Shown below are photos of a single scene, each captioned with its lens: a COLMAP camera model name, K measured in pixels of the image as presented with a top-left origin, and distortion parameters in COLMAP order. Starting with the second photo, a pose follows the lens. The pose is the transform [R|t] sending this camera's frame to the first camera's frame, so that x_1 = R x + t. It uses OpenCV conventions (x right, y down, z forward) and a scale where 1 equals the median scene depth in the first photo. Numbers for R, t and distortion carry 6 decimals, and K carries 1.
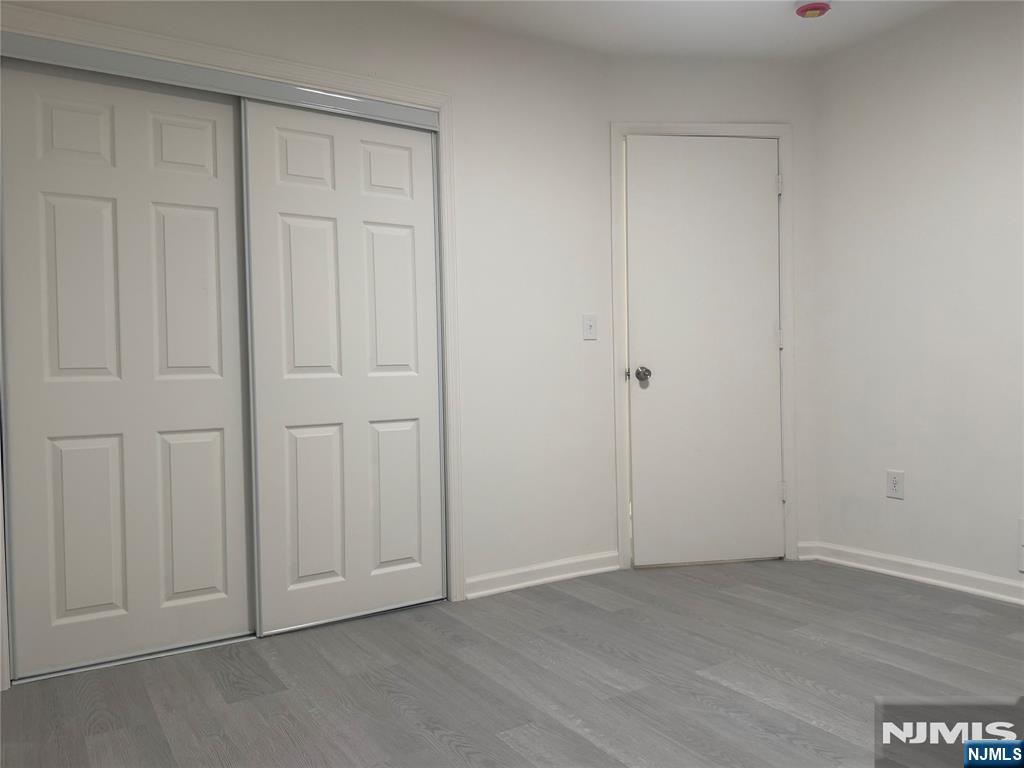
lens RADIAL K [[747.5, 0, 511.6], [0, 747.5, 389.4], [0, 0, 1]] dist [0.024407, -0.001407]
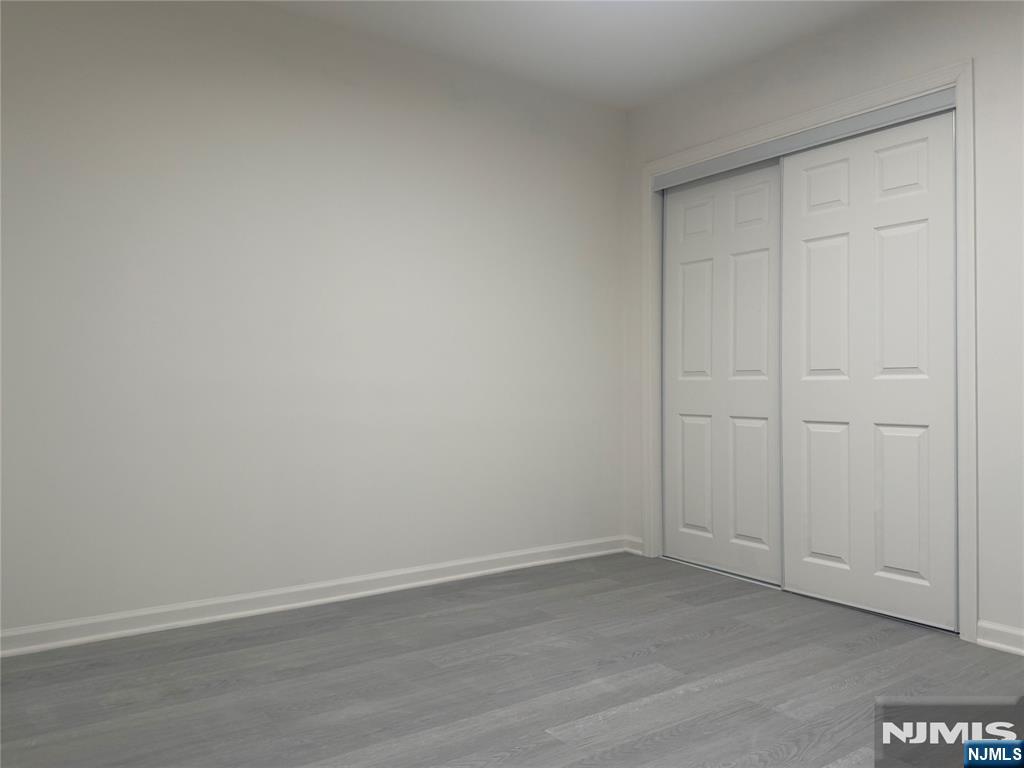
lens RADIAL K [[774.2, 0, 512.0], [0, 774.2, 384.0], [0, 0, 1]] dist [-0.000828, 0.003454]
pose [[0.054925, 0.021644, -0.998256, 0.939799], [-0.021282, 0.999563, 0.020501, -0.025312], [0.998264, 0.020119, 0.055362, 0.500734]]
